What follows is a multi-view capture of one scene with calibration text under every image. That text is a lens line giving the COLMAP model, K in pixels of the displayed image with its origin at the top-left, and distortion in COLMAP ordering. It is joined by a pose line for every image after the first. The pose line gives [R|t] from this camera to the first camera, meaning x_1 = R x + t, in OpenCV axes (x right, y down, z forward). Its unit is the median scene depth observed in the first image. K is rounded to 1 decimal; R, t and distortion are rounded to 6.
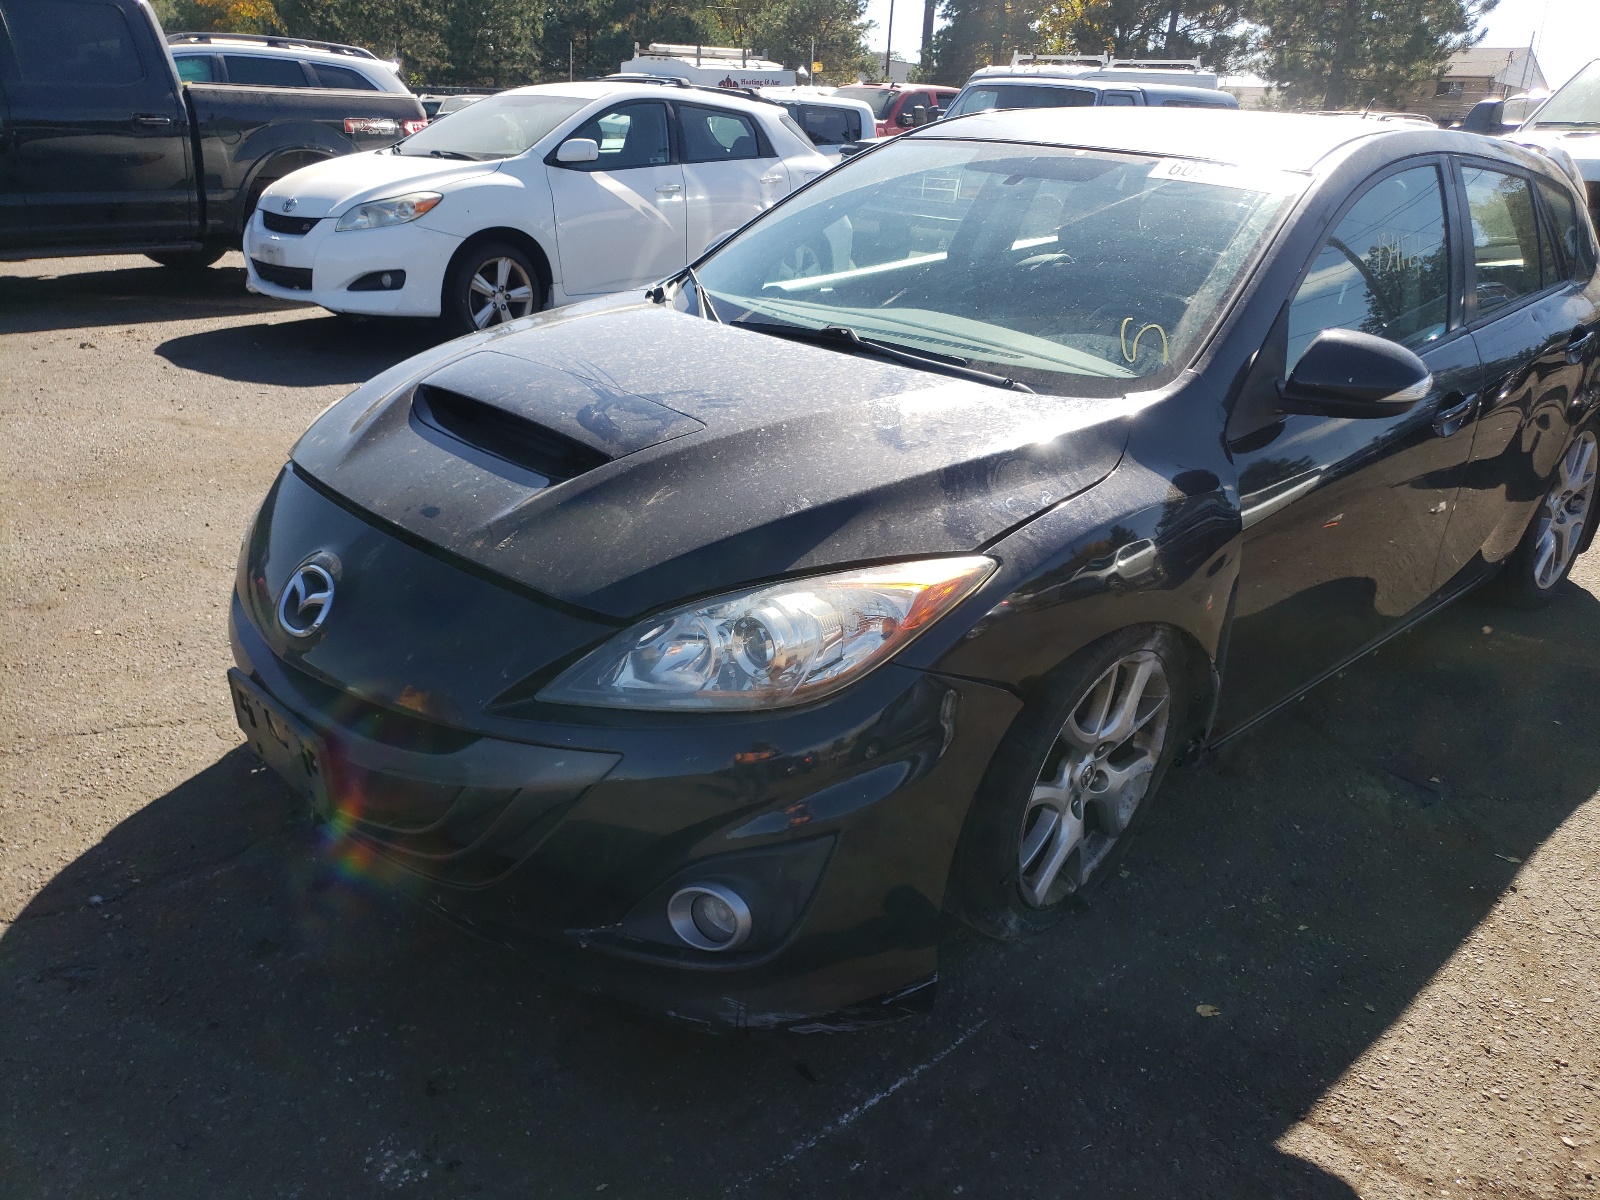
lens RADIAL K [[1193.4, 0, 800.0], [0, 1193.4, 600.0], [0, 0, 1]] dist [-0.000740, 0.021641]
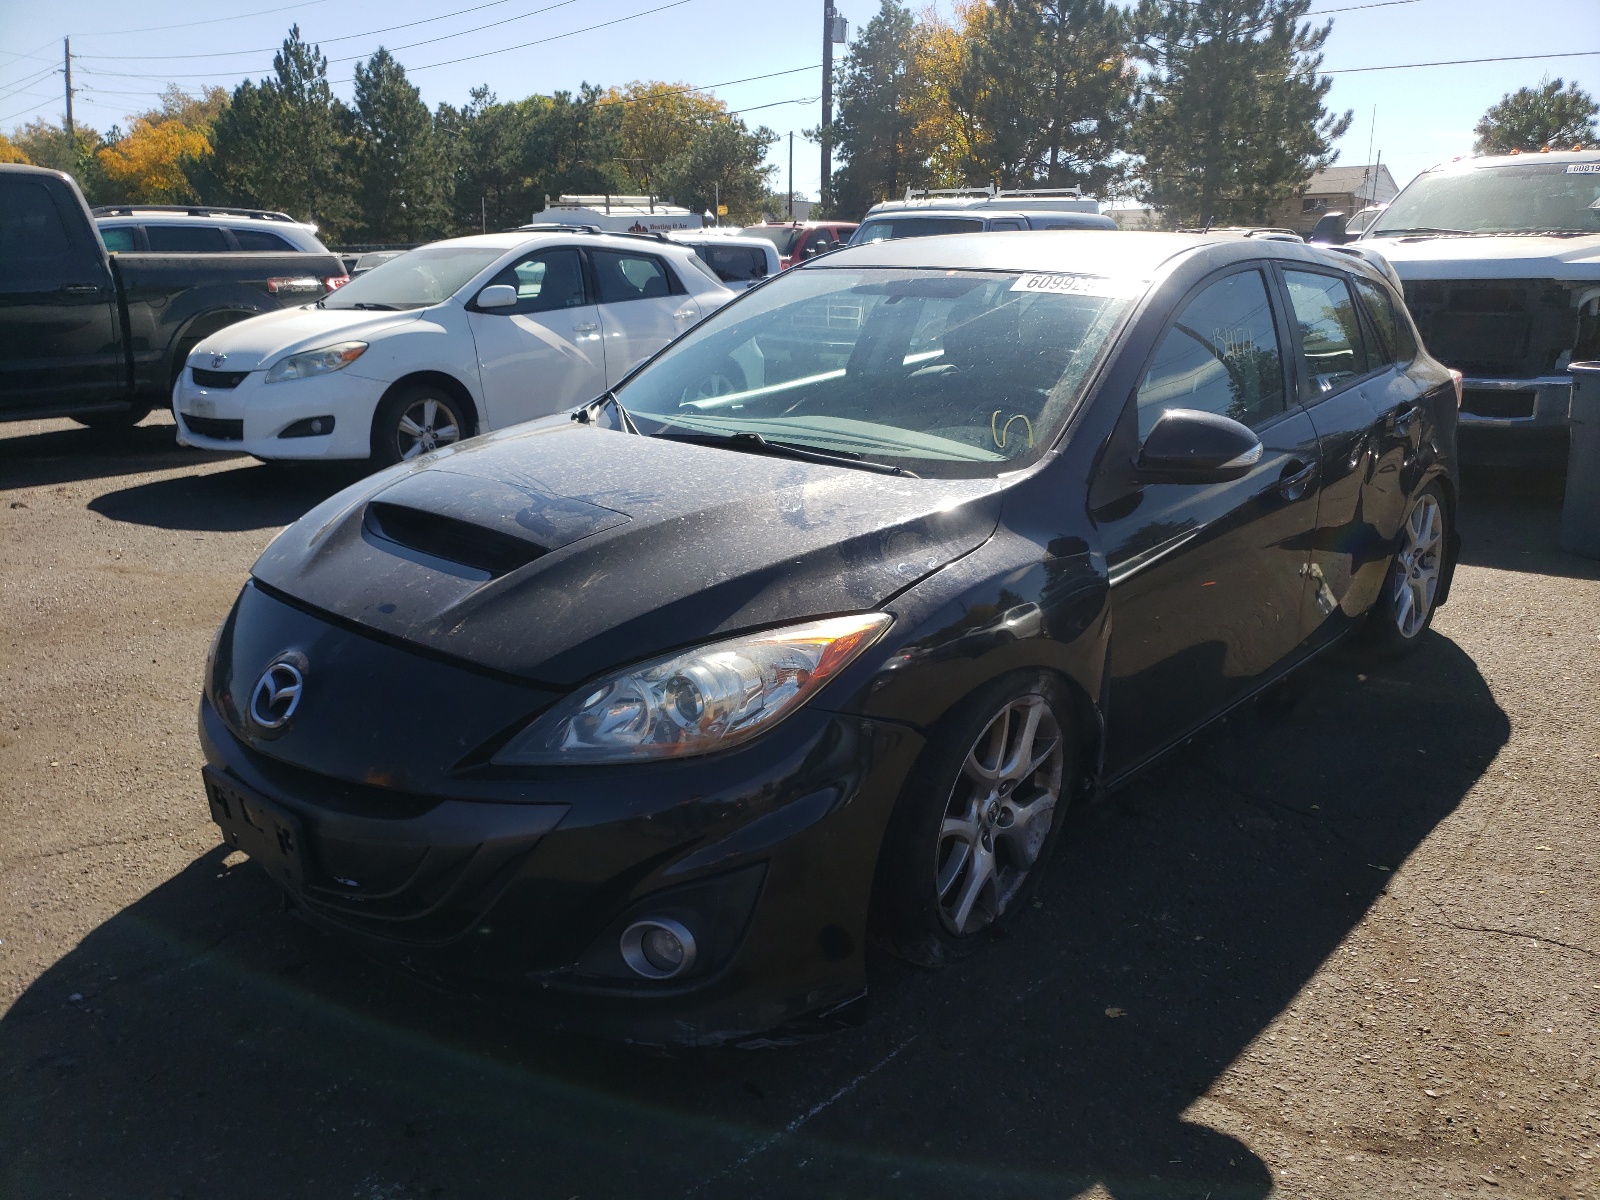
lens RADIAL K [[1203.8, 0, 800.0], [0, 1203.8, 600.0], [0, 0, 1]] dist [-0.000675, 0.012424]
pose [[0.996418, -0.062961, 0.056451, 0.008858], [0.068546, 0.992298, -0.103179, 0.047889], [-0.049520, 0.106679, 0.993060, -0.108809]]
